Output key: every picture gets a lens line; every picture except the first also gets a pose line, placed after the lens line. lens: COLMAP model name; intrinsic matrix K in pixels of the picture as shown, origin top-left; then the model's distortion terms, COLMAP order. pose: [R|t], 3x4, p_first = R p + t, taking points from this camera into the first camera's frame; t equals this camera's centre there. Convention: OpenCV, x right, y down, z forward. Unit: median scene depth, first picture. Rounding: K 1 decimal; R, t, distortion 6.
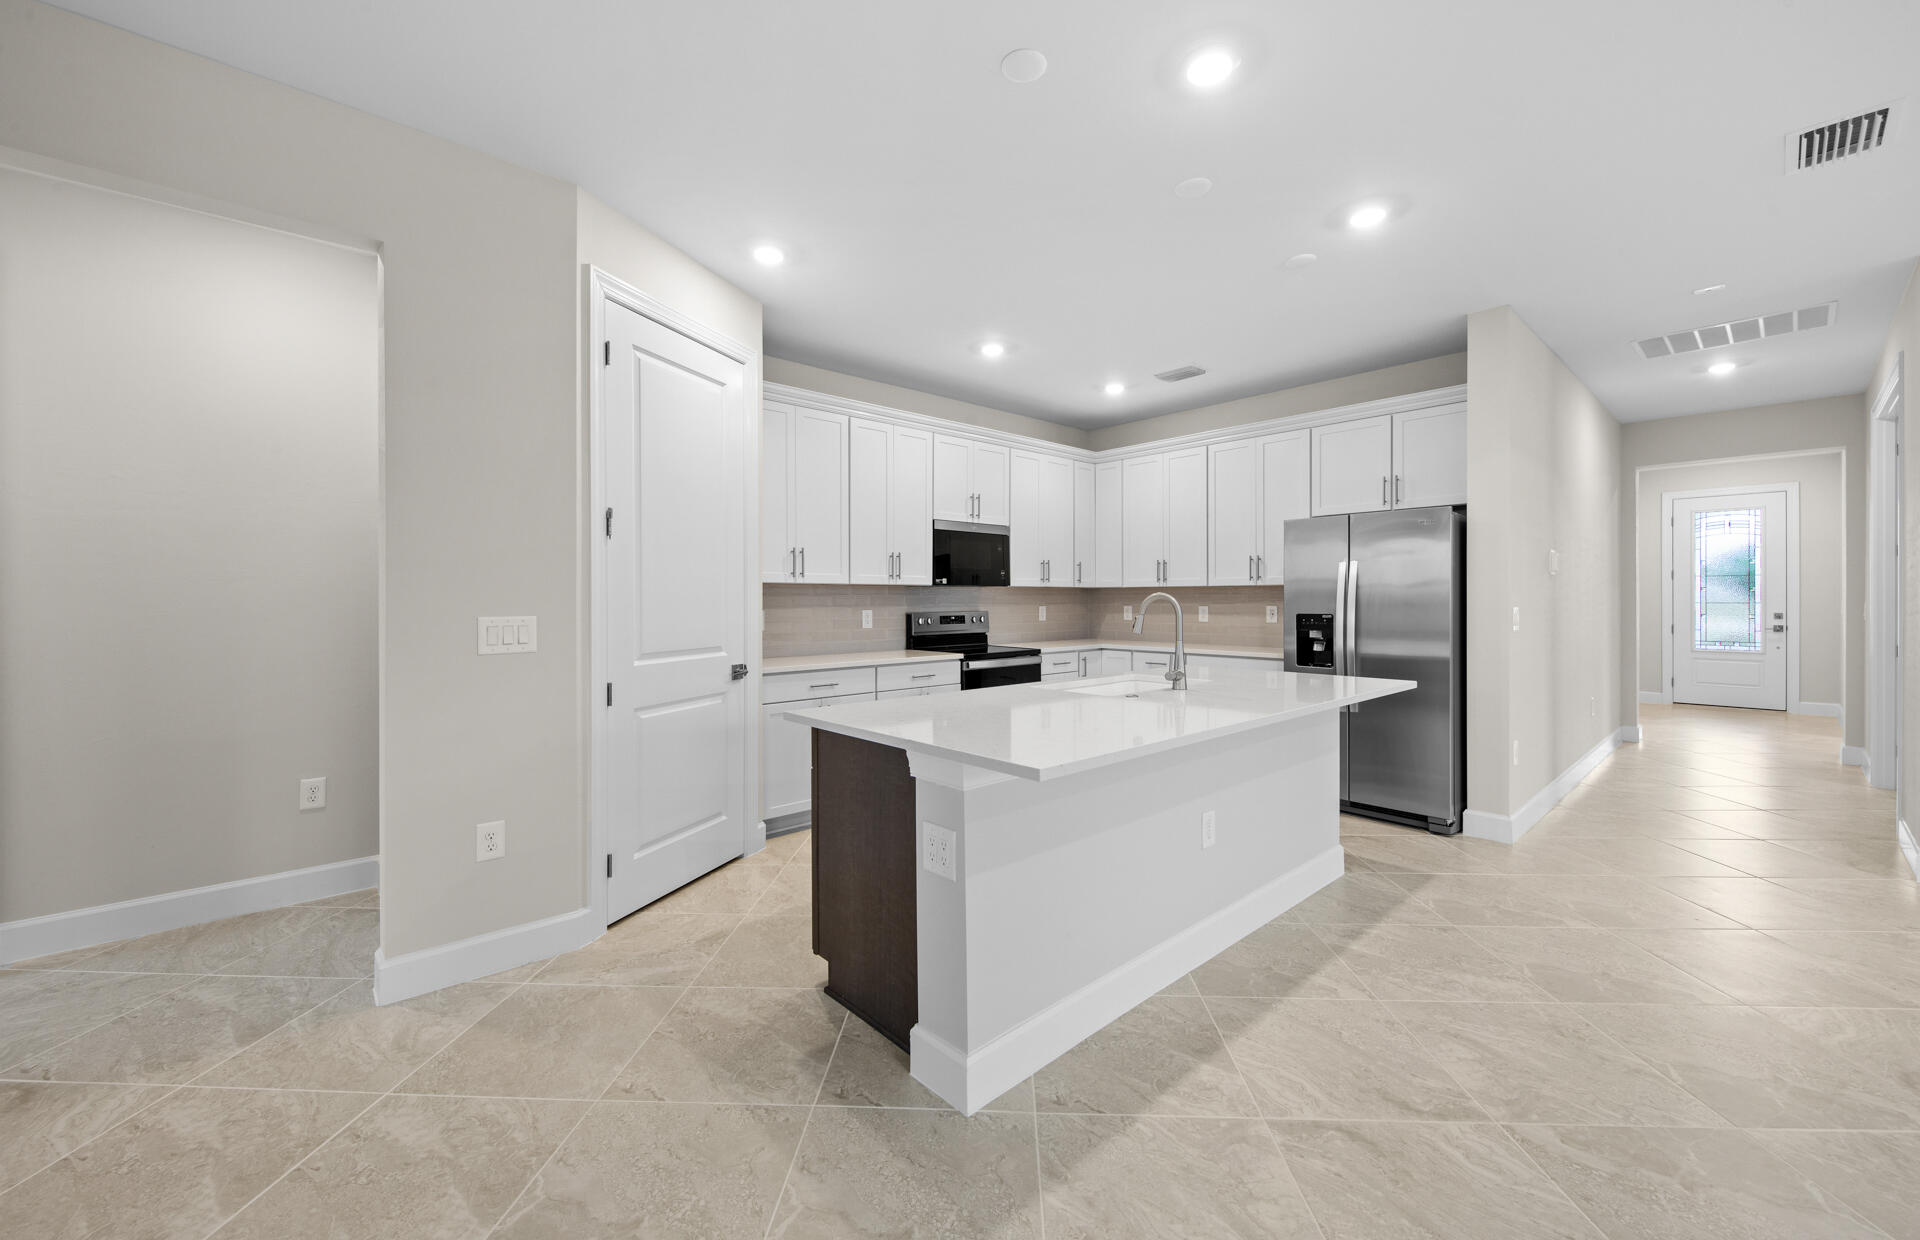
lens RADIAL K [[740.2, 0, 967.2], [0, 740.2, 600.5], [0, 0, 1]] dist [0.014261, -0.006781]
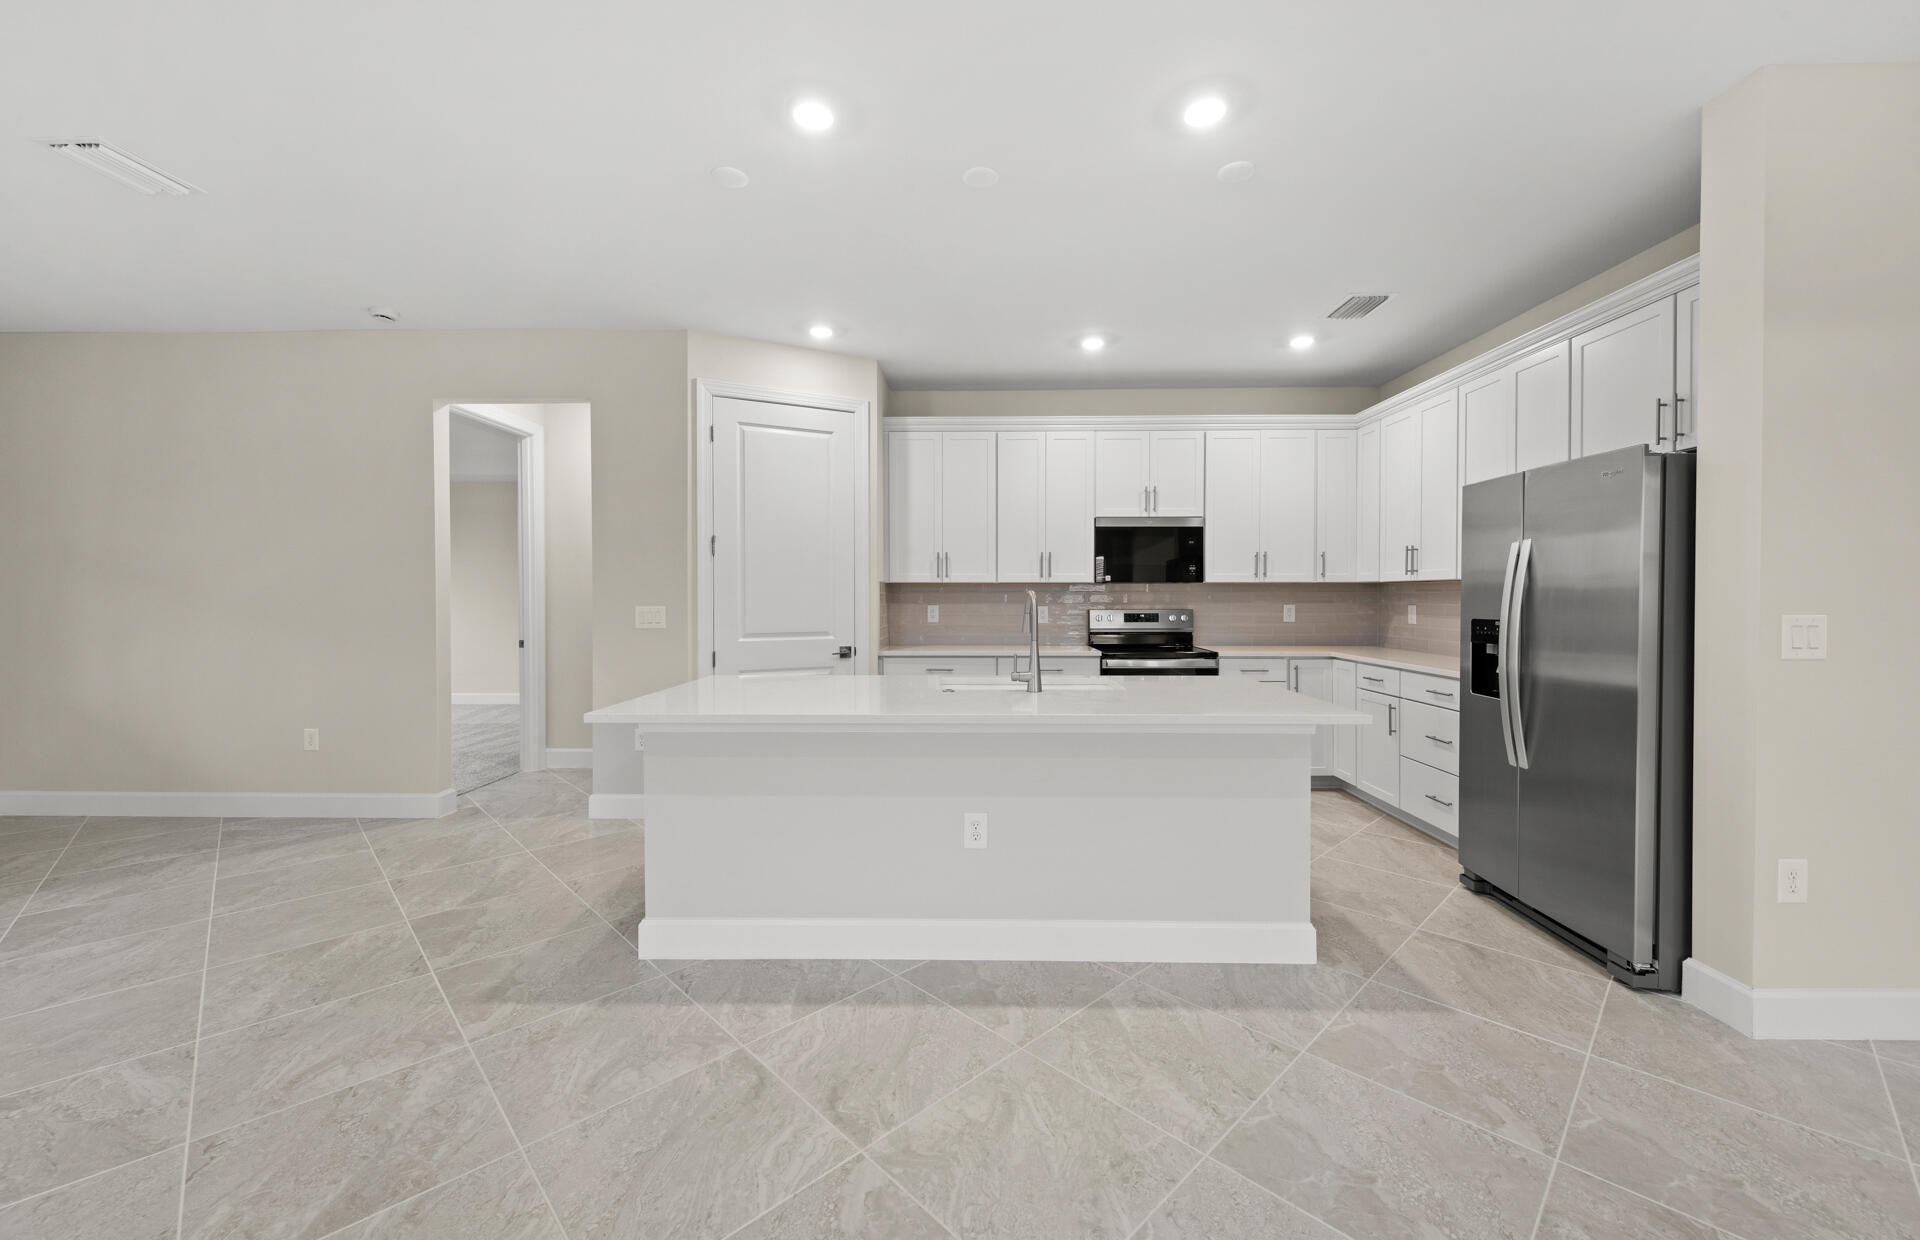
lens RADIAL K [[734.6, 0, 960.0], [0, 734.6, 608.7], [0, 0, 1]] dist [0.013463, -0.005949]
pose [[0.725447, 0.014036, -0.688135, 0.653914], [-0.002547, 0.999840, 0.017709, -0.002845], [0.688273, -0.011094, 0.725367, 0.187189]]
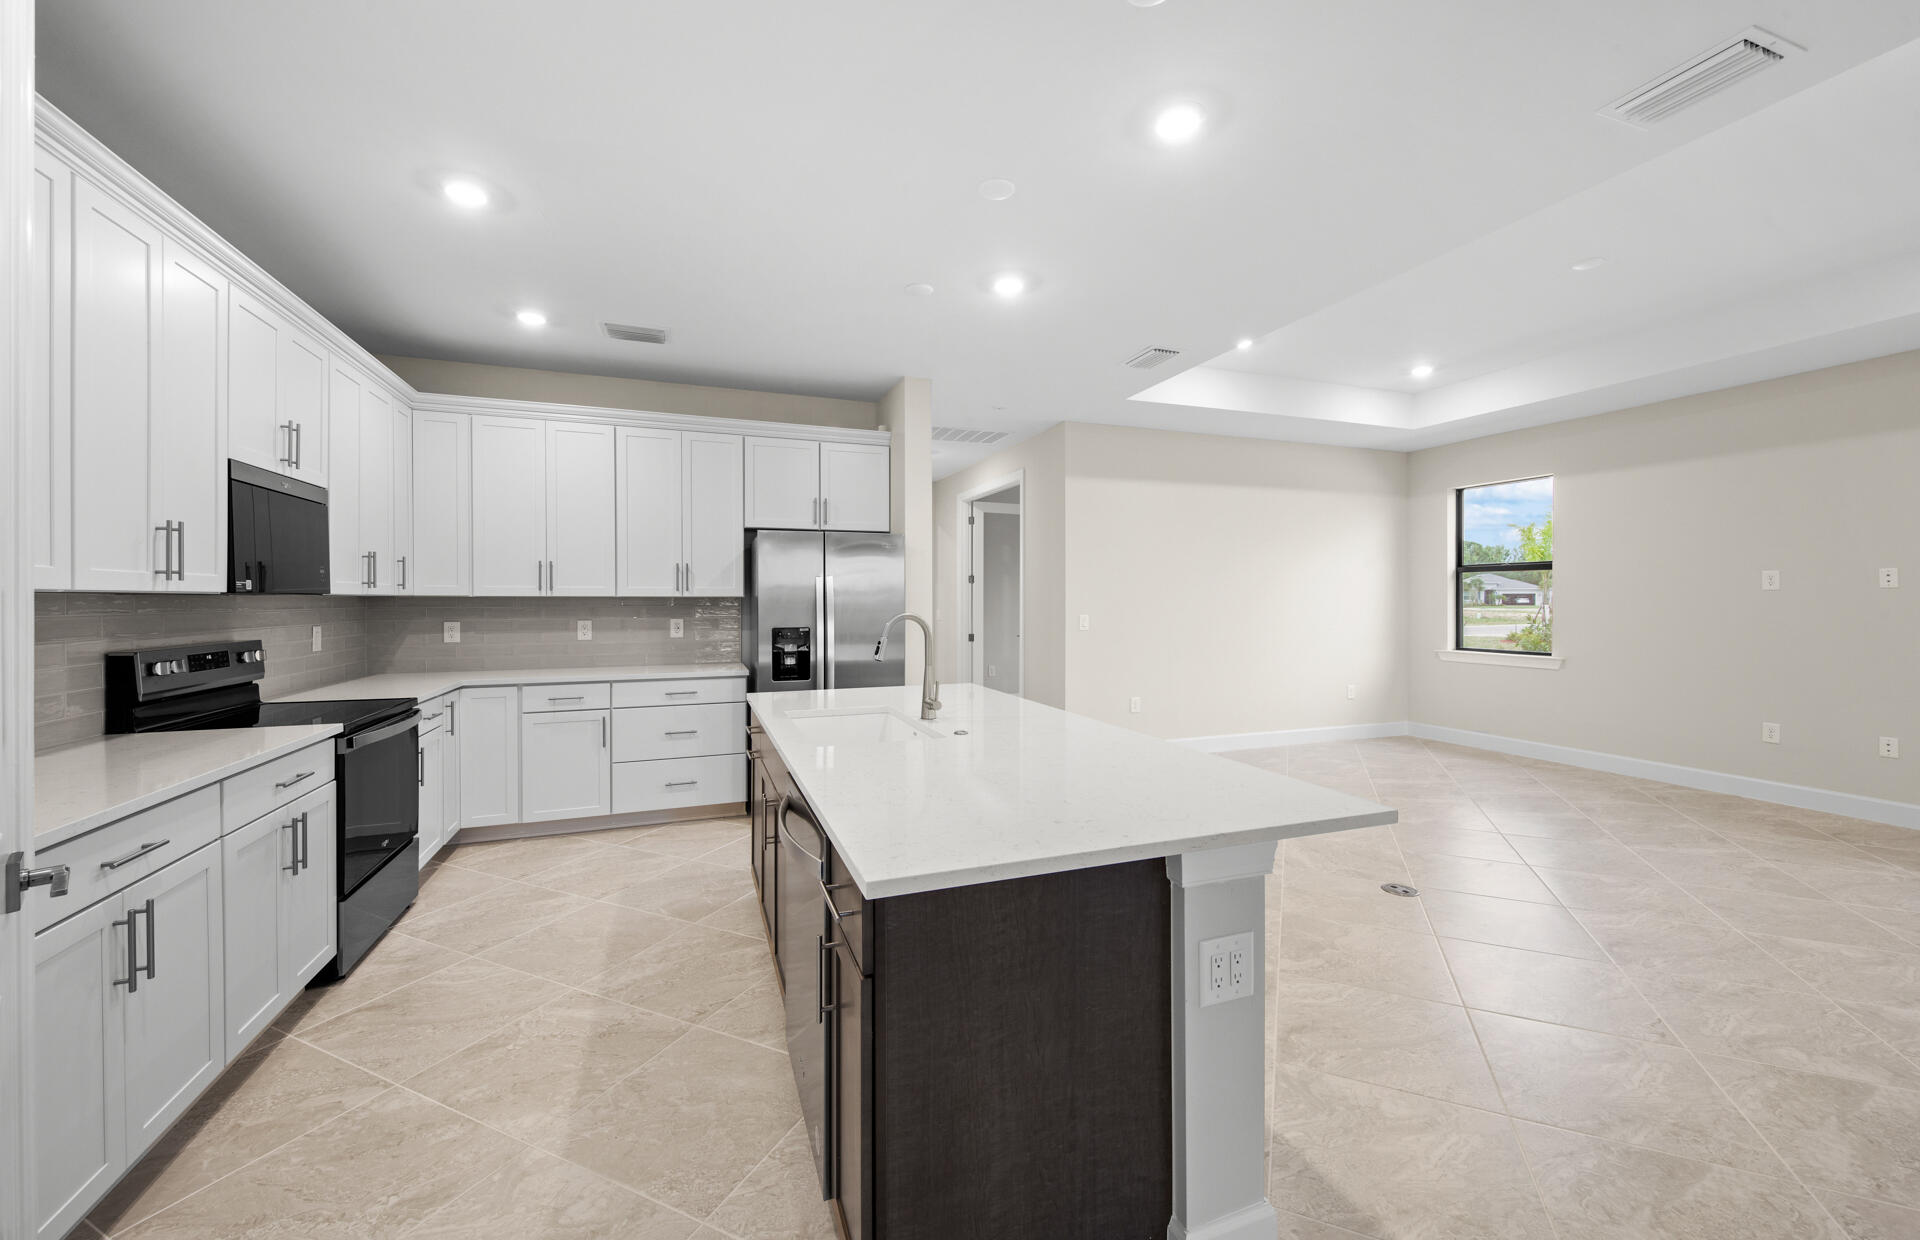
lens RADIAL K [[735.4, 0, 958.0], [0, 735.4, 602.1], [0, 0, 1]] dist [0.013315, -0.006636]
pose [[0.375892, -0.001537, 0.926662, -0.407705], [0.001798, 0.999998, 0.000929, -0.018534], [-0.926662, 0.001317, 0.375894, 0.471332]]
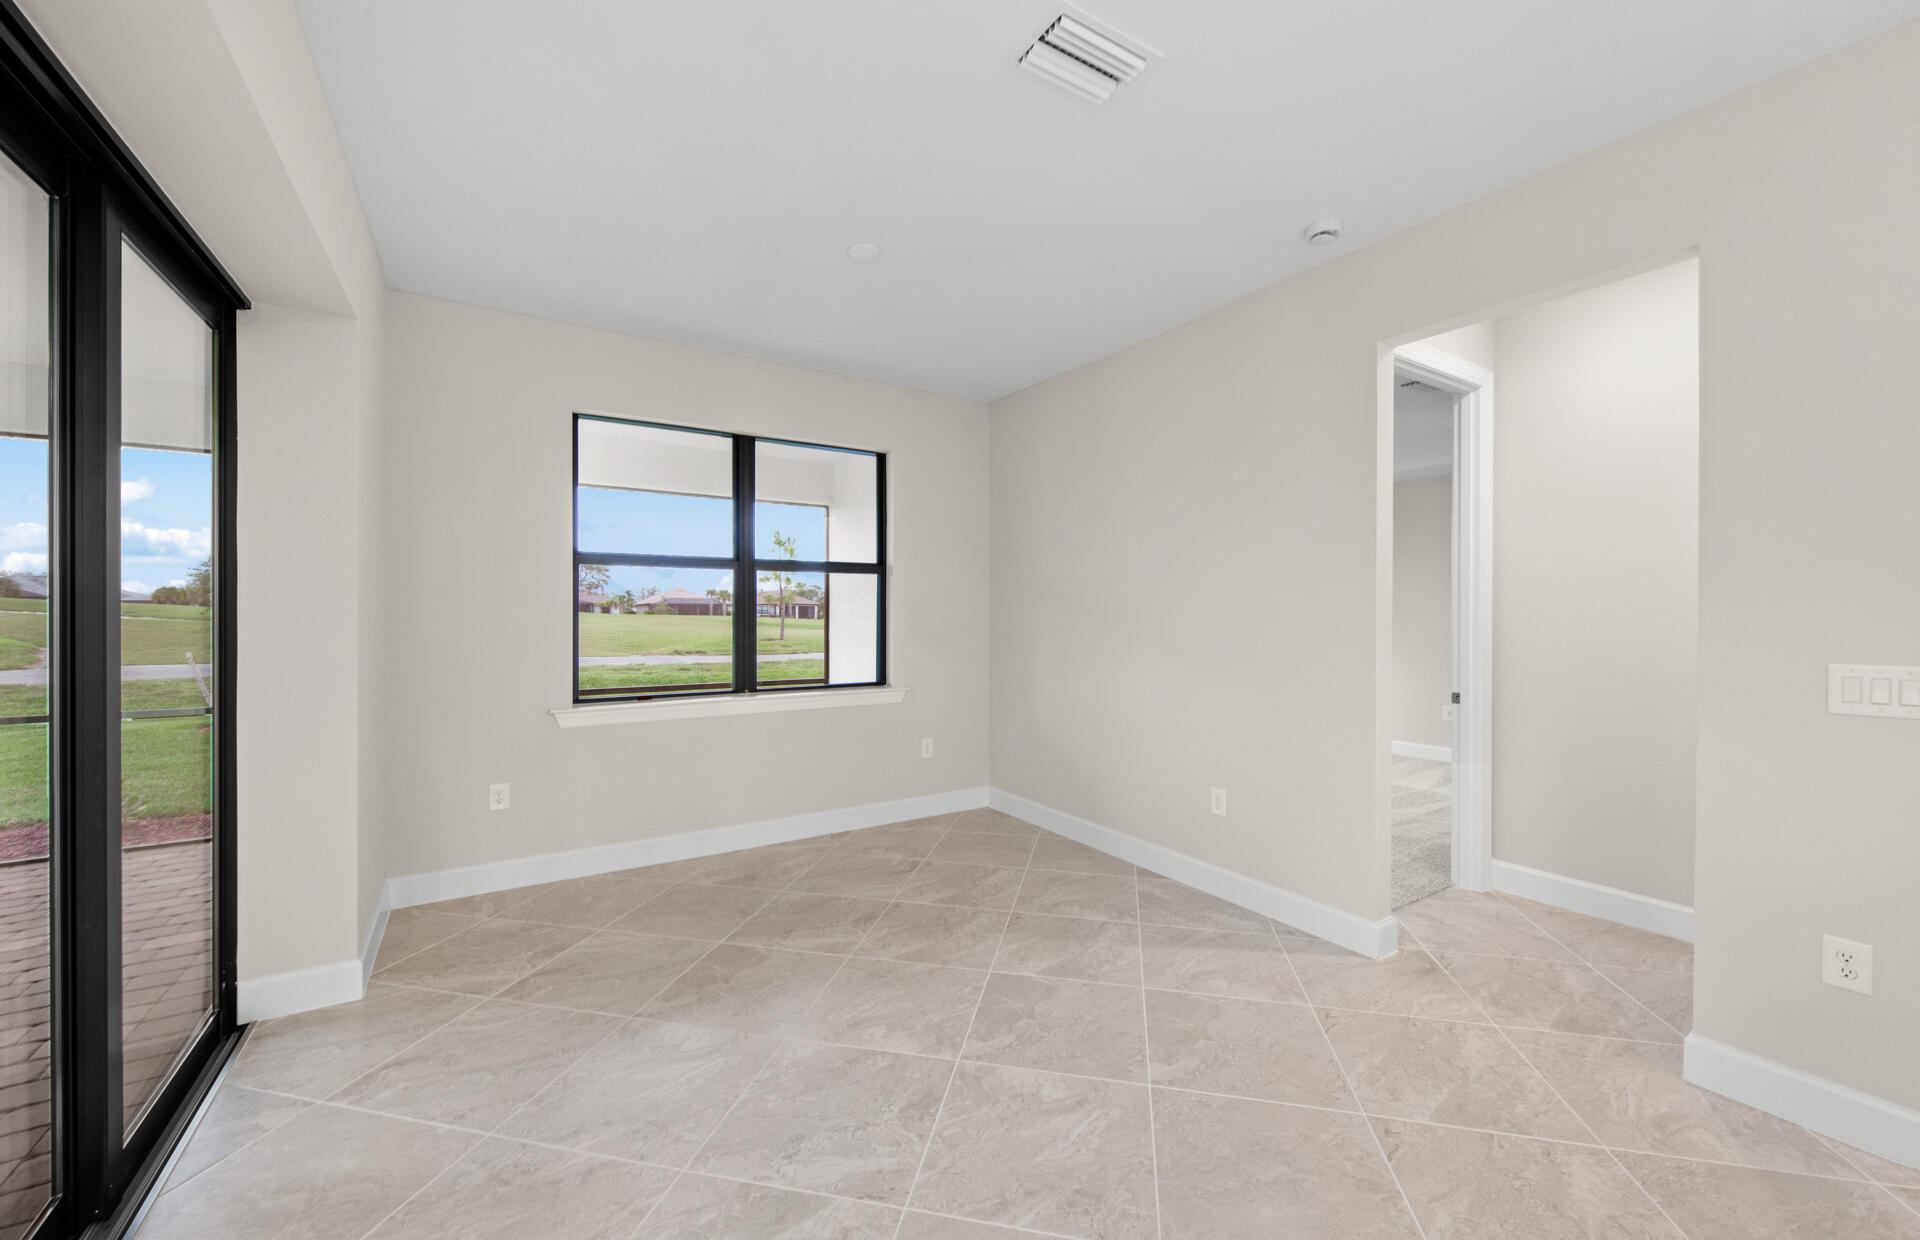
lens RADIAL K [[730.5, 0, 960.6], [0, 730.5, 615.6], [0, 0, 1]] dist [0.013977, -0.005938]
pose [[-0.167991, 0.005272, -0.985774, 0.150054], [-0.003010, 0.999978, 0.005861, -0.018413], [0.985784, 0.003952, -0.167971, 0.158327]]
